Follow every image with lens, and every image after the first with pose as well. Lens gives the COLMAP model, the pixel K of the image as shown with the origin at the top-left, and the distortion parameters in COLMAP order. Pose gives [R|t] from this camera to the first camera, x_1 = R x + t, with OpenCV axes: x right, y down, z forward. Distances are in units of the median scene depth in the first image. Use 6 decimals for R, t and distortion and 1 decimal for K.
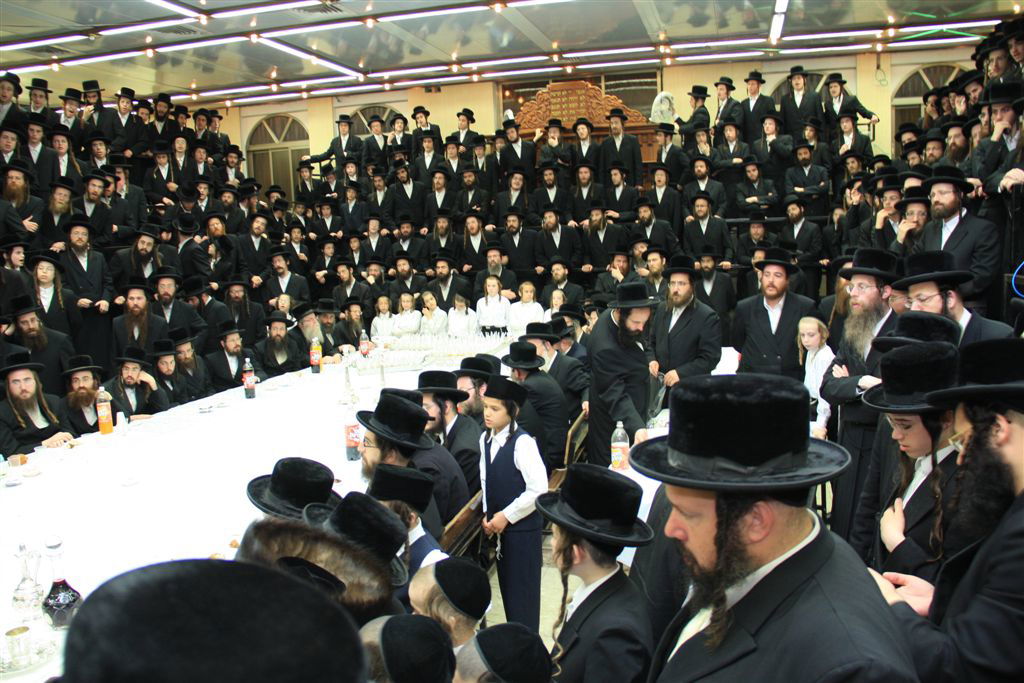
lens RADIAL K [[860.9, 0, 512.0], [0, 860.9, 341.5], [0, 0, 1]] dist [-0.177352, 0.123379]
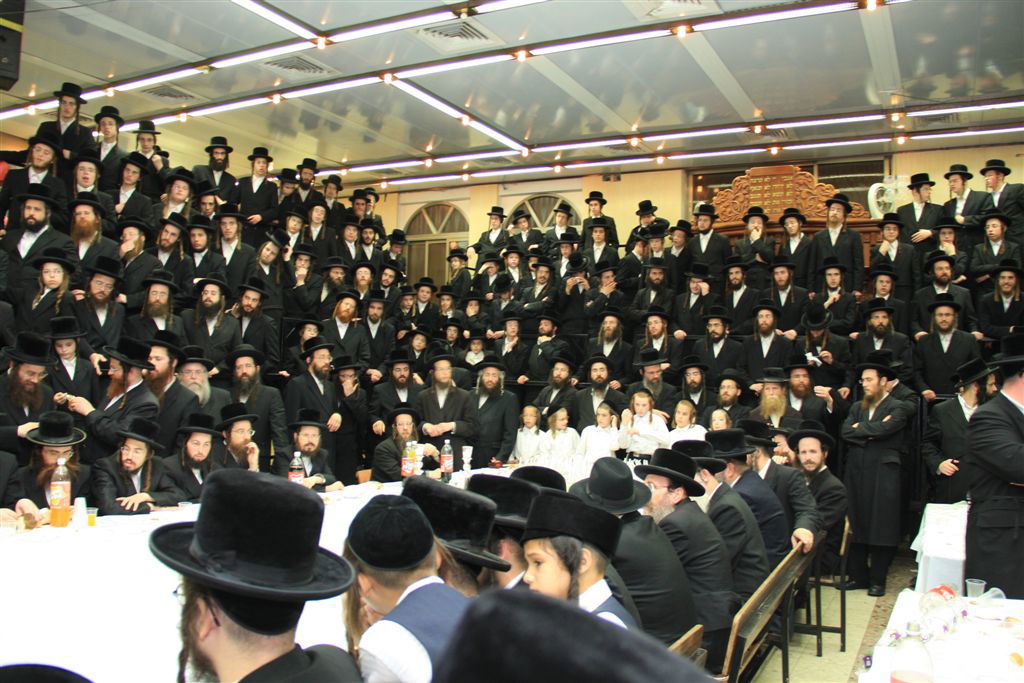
lens RADIAL K [[860.9, 0, 512.0], [0, 860.9, 341.5], [0, 0, 1]] dist [-0.177352, 0.123379]
pose [[0.971617, 0.065150, -0.227412, 0.020120], [-0.102816, 0.982083, -0.157929, 0.015839], [0.213048, 0.176829, 0.960907, 0.222771]]
